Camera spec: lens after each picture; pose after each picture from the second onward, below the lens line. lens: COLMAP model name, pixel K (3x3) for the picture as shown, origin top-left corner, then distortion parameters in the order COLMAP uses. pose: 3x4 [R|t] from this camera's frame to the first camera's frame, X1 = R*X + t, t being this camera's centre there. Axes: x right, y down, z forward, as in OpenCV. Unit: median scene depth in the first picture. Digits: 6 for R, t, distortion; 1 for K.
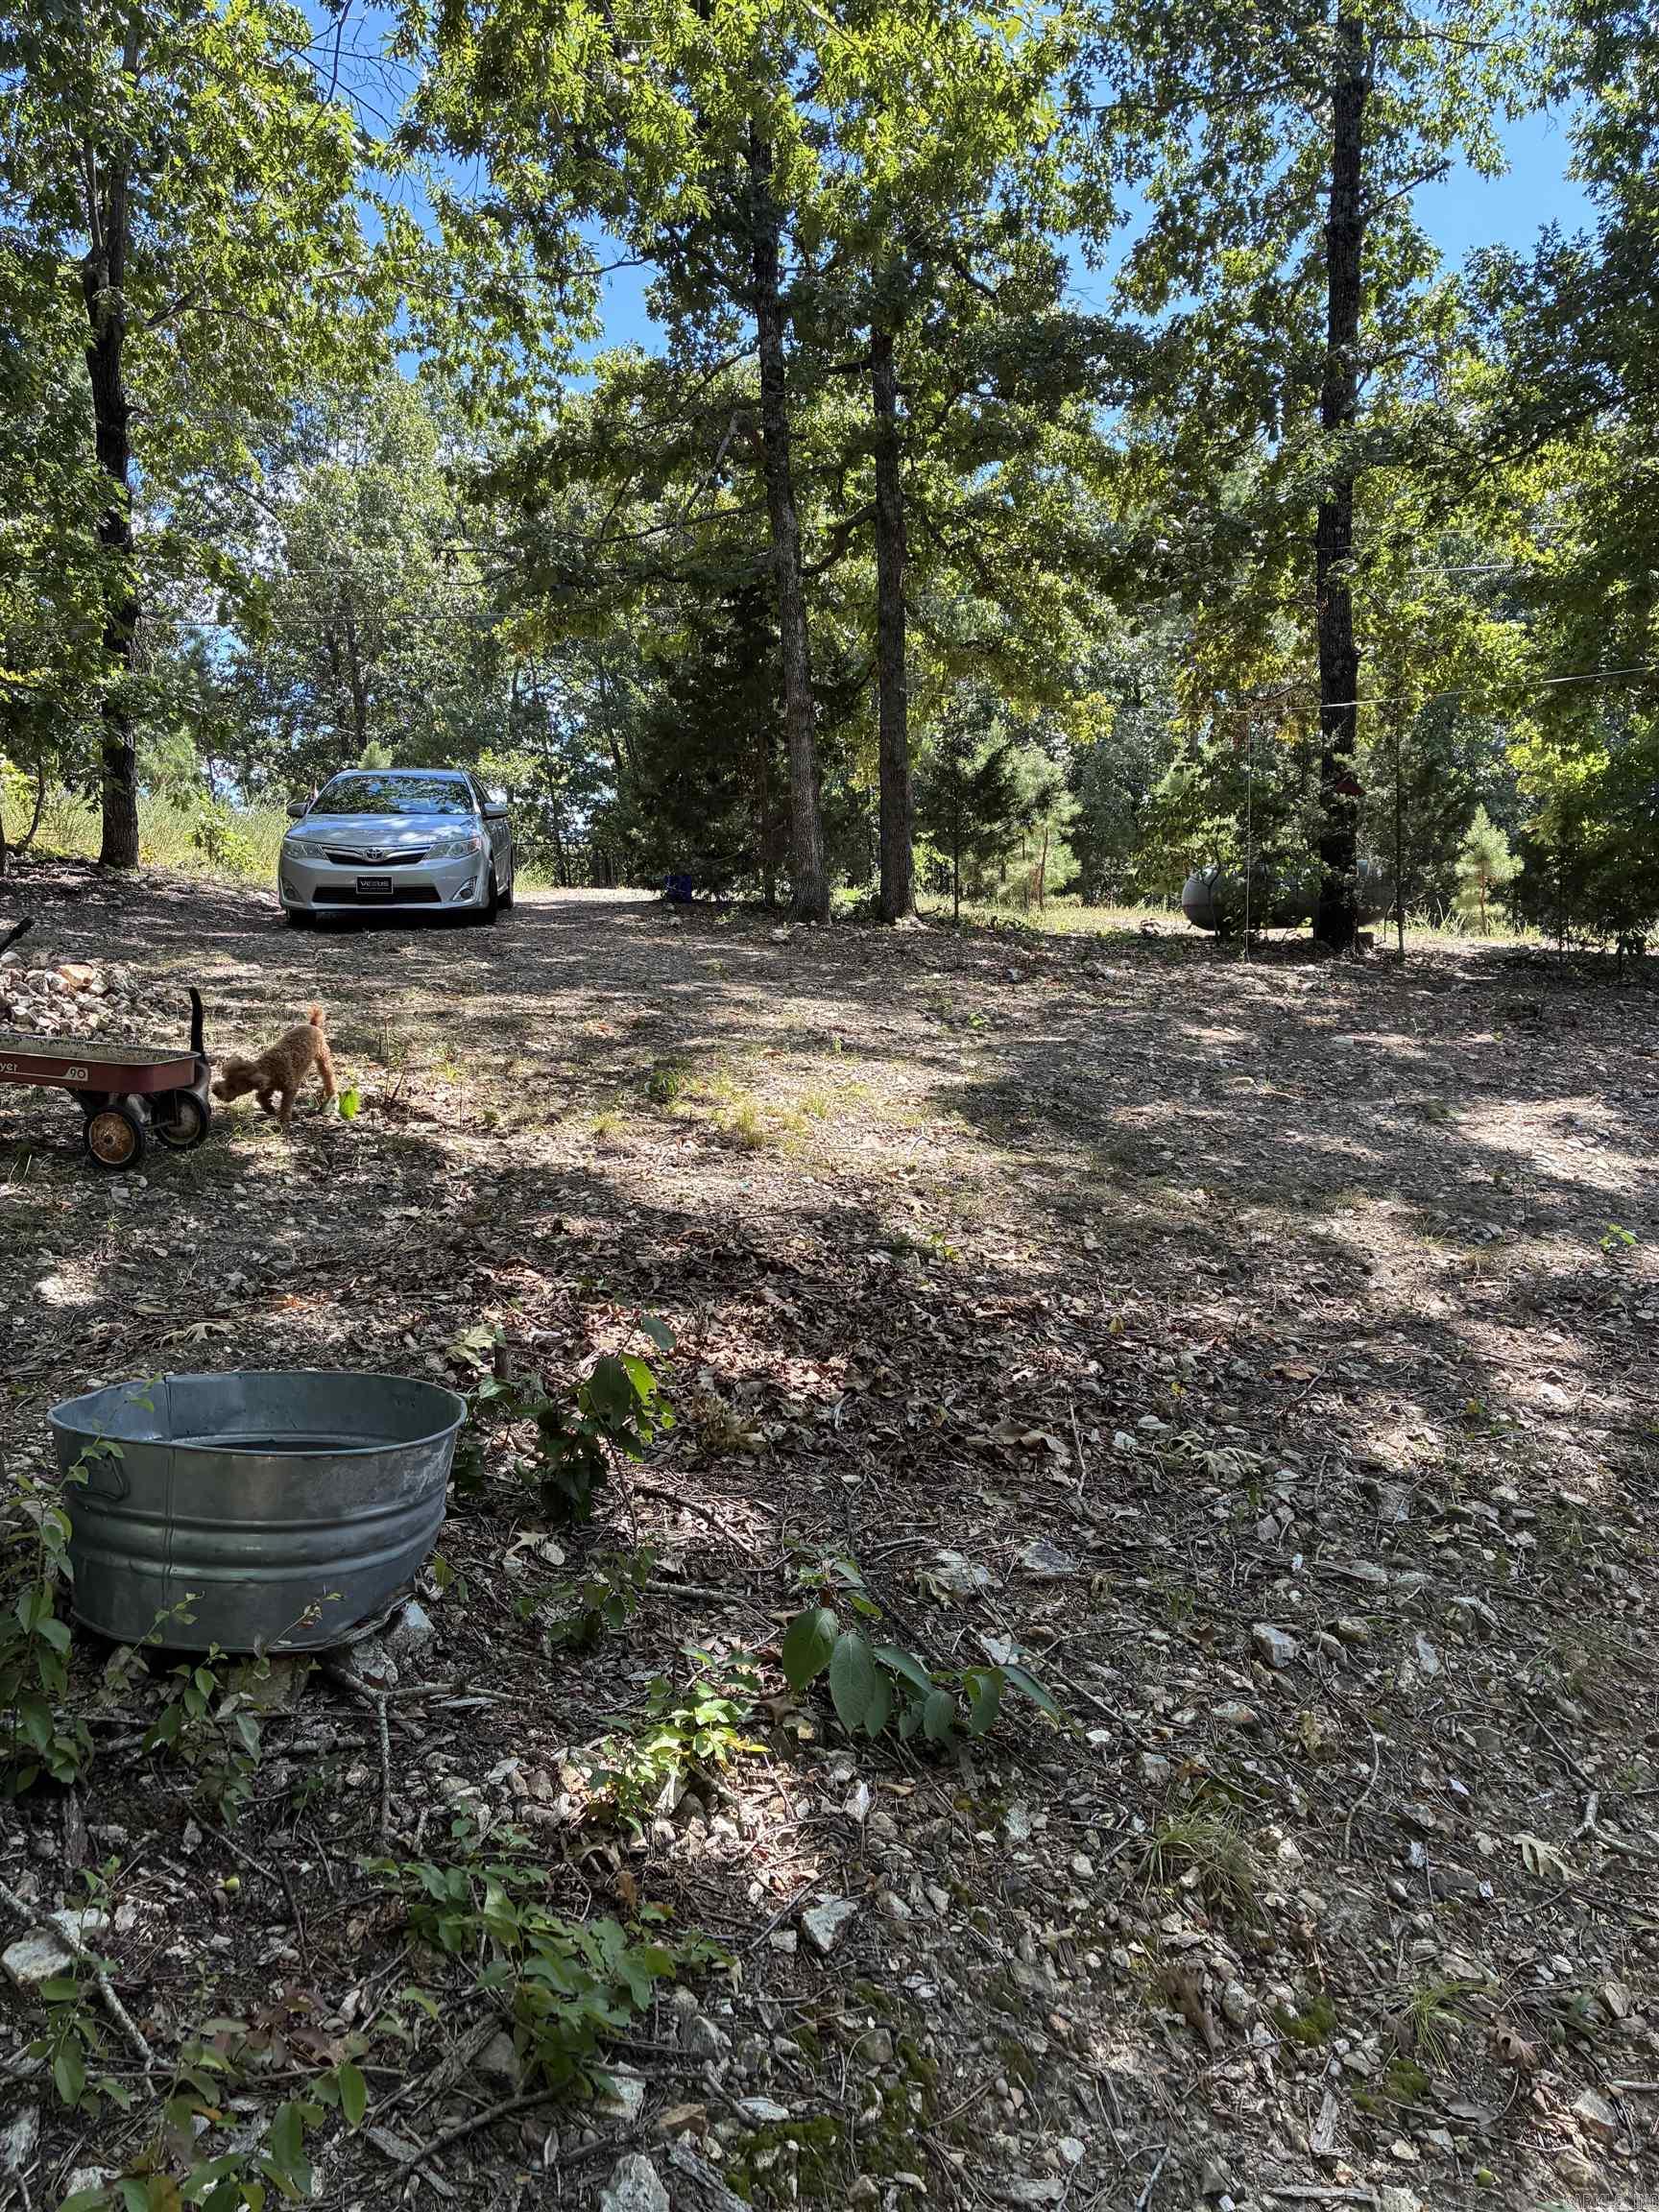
lens RADIAL K [[1654.2, 0, 829.5], [0, 1654.2, 1106.0], [0, 0, 1]] dist [0.040199, -0.055651]
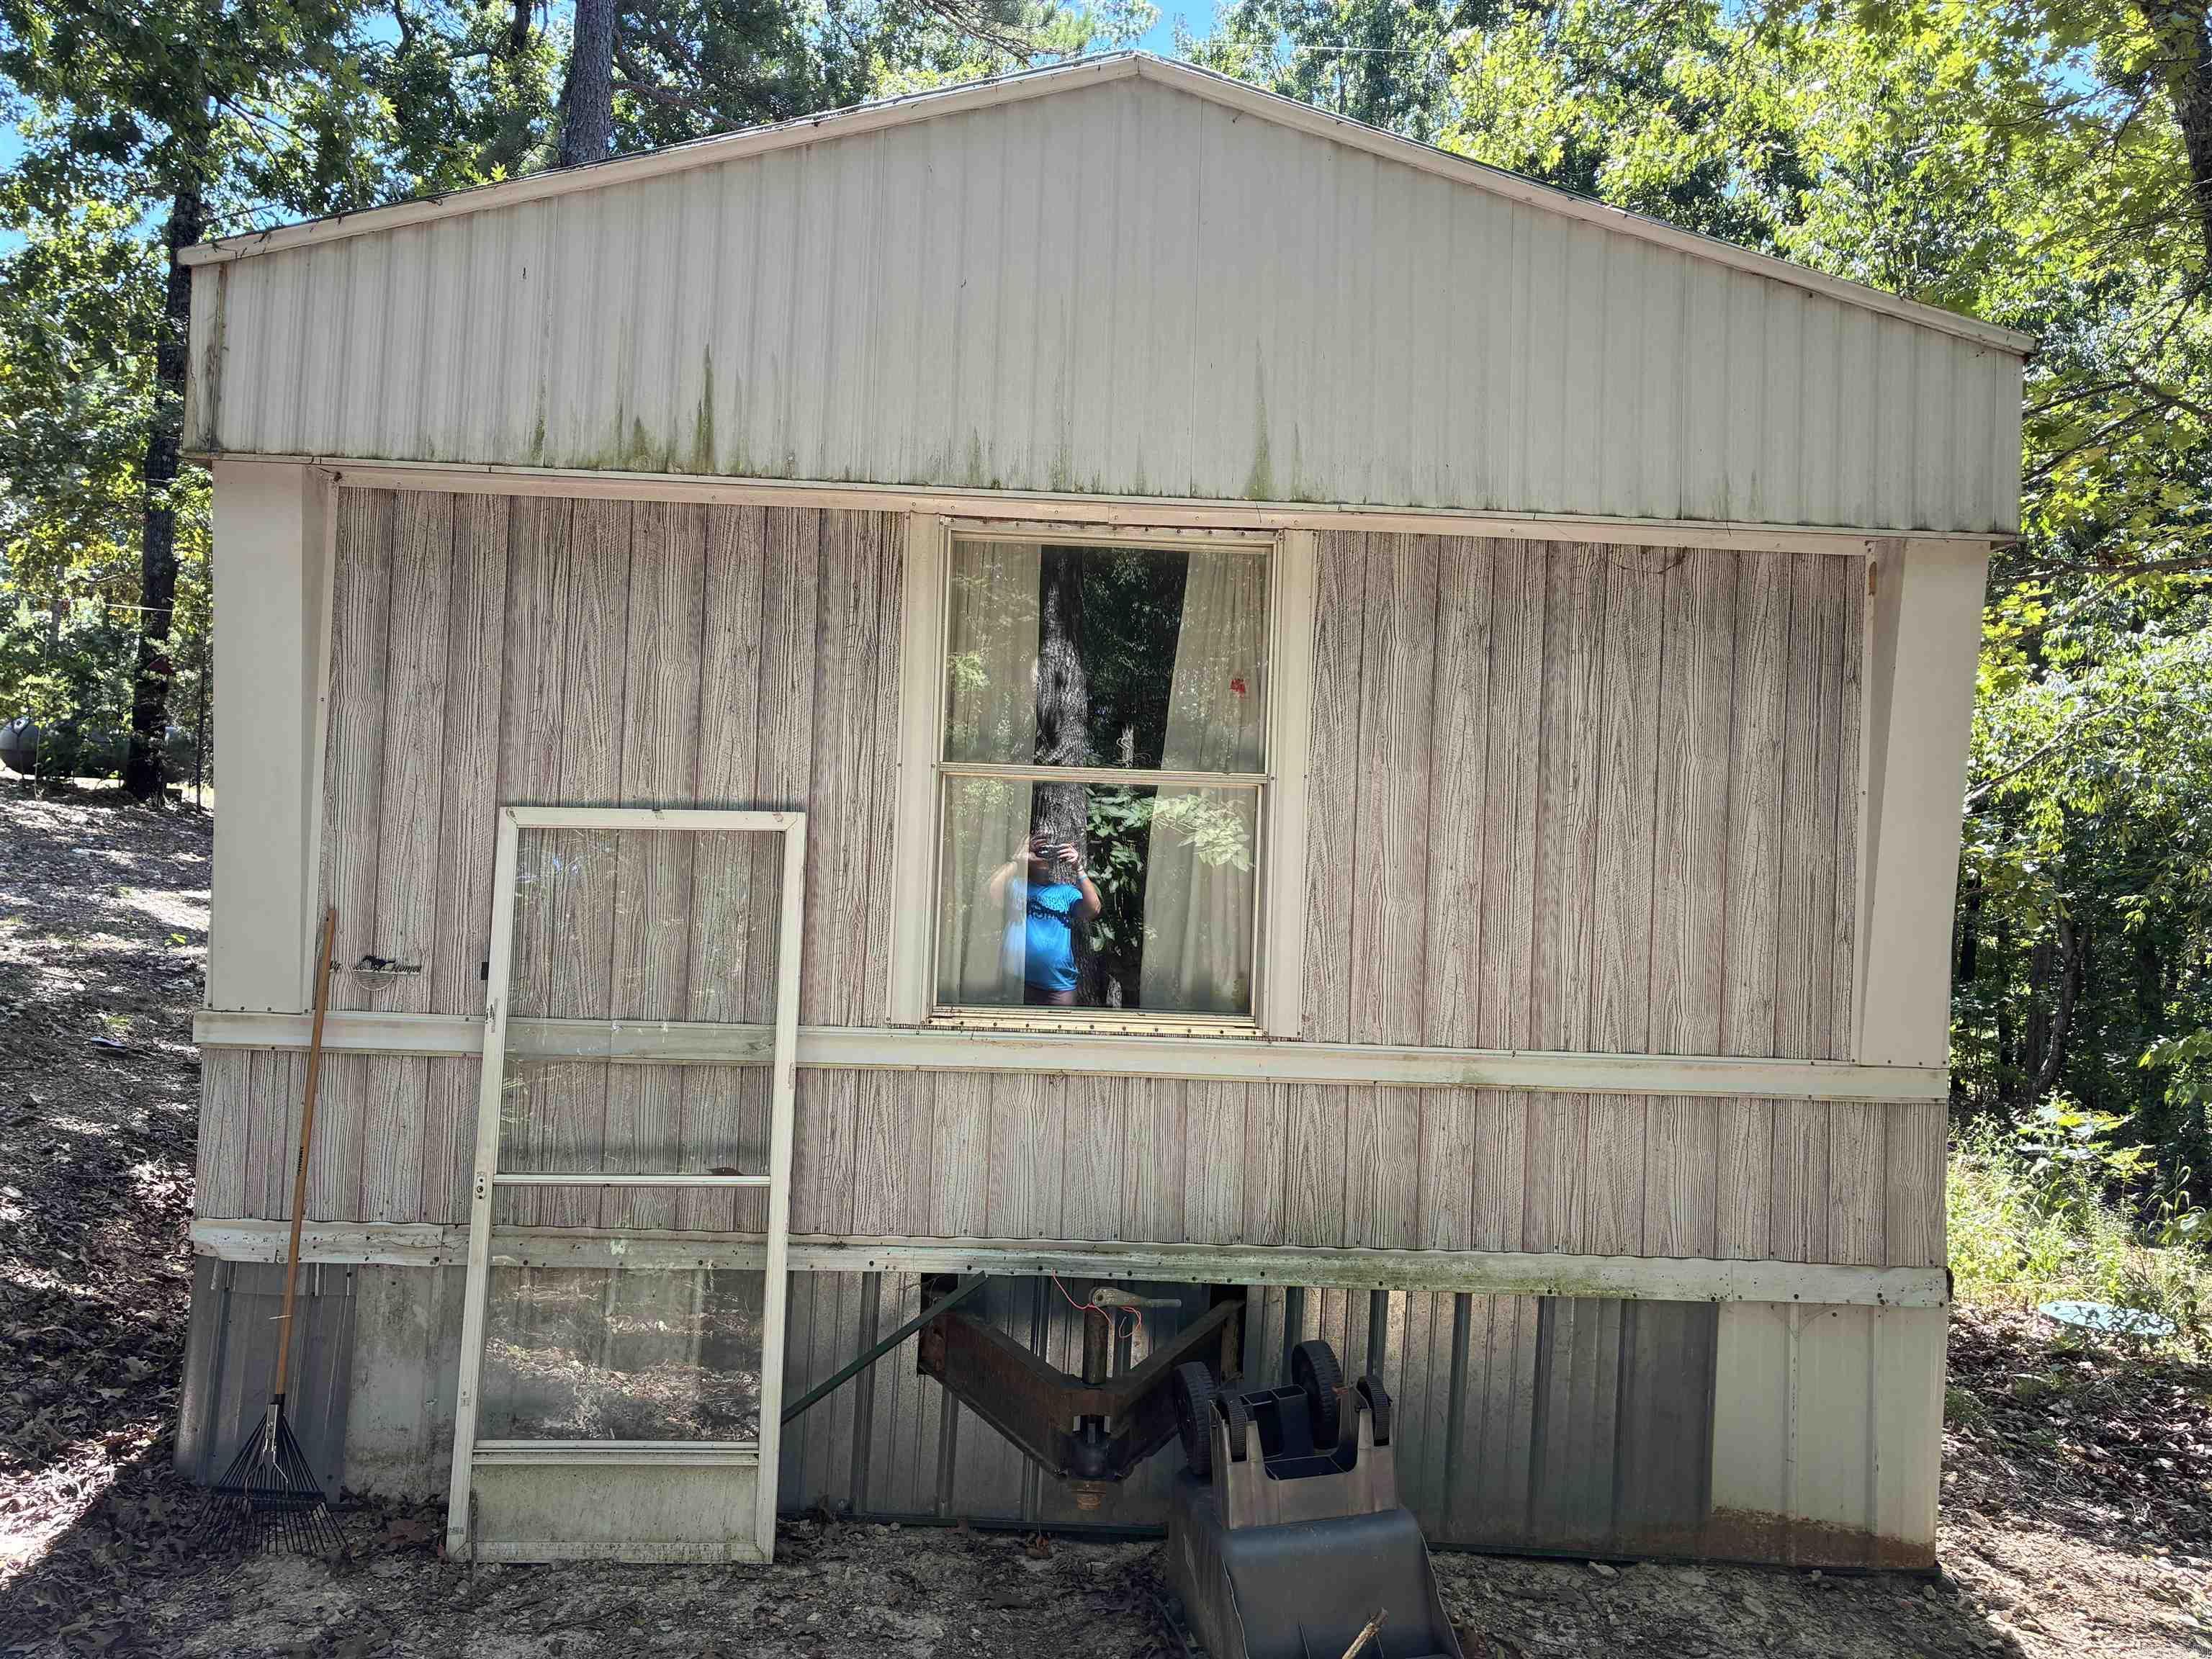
lens RADIAL K [[1654.2, 0, 1039.8], [0, 1654.2, 807.2], [0, 0, 1]] dist [0.040199, -0.055651]
pose [[0.731195, 0.086536, 0.676658, -0.069452], [-0.013624, 0.993576, -0.112344, 0.084101], [-0.682033, 0.072927, 0.727676, -0.711203]]
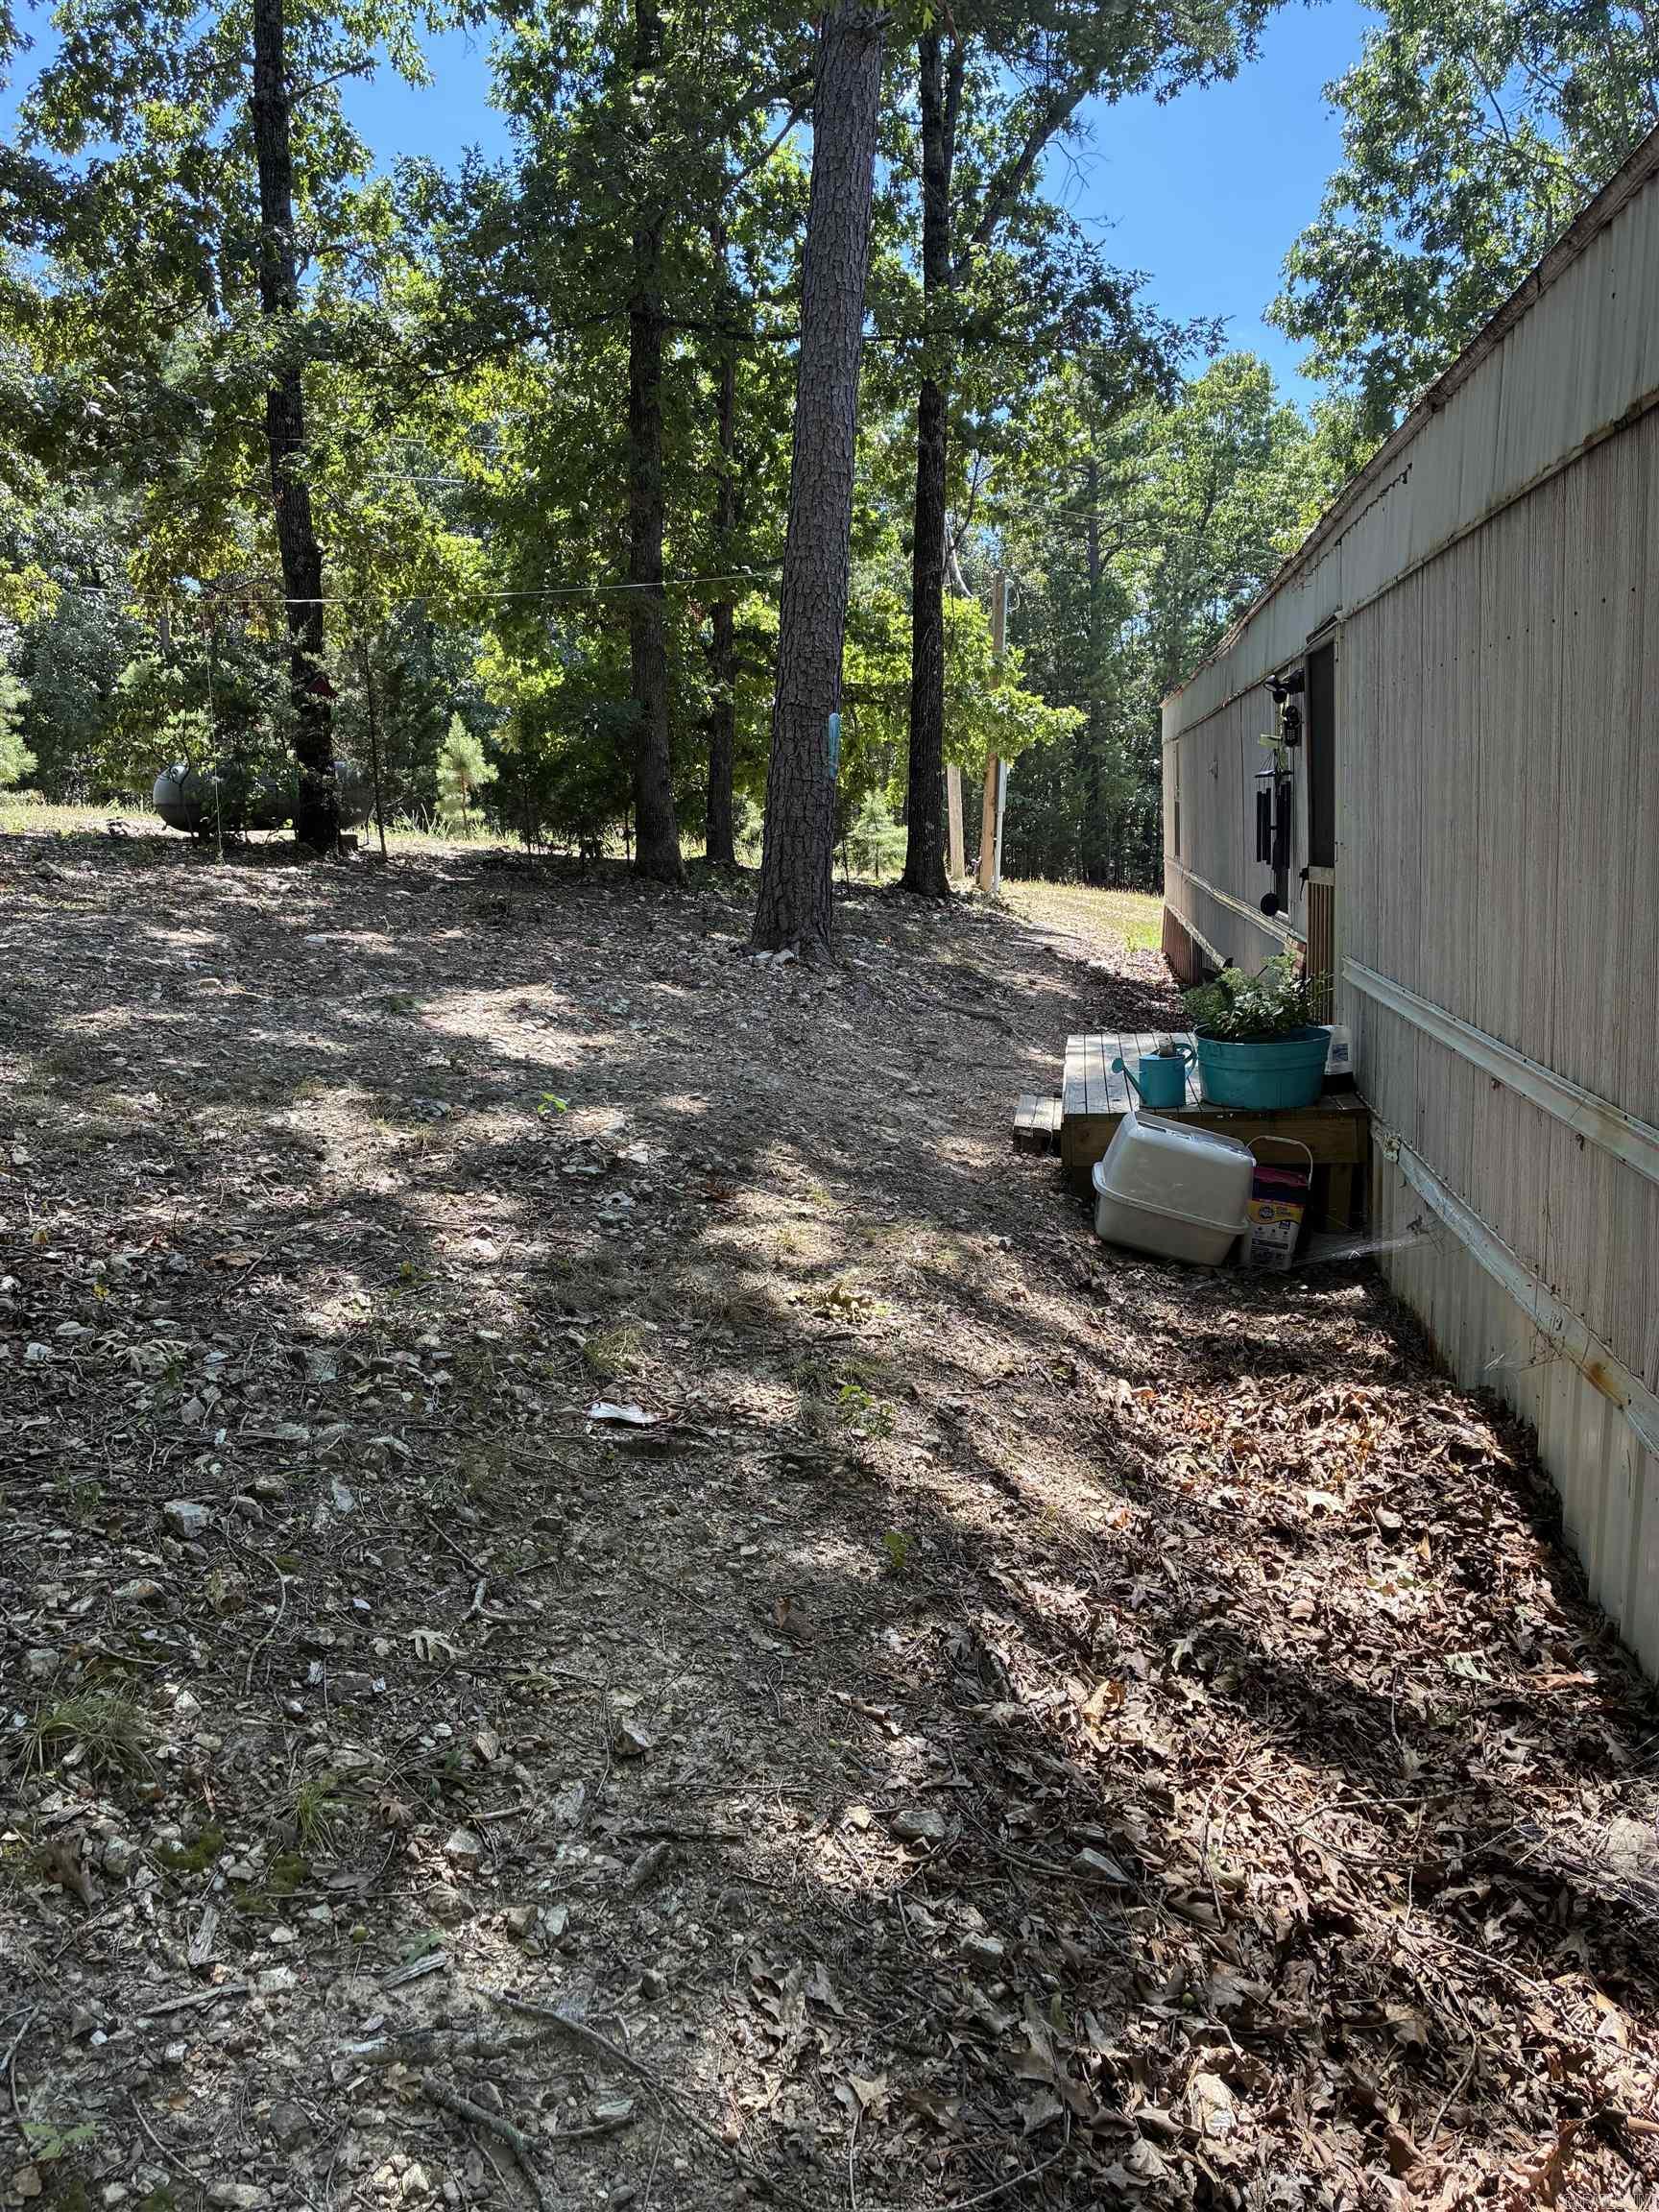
lens RADIAL K [[1656.0, 0, 831.8], [0, 1656.0, 1093.3], [0, 0, 1]] dist [0.044342, -0.057983]
pose [[0.836766, -0.080034, 0.541680, 0.020997], [0.053949, 0.996497, 0.063895, 0.007085], [-0.544896, -0.024242, 0.838153, -0.018868]]
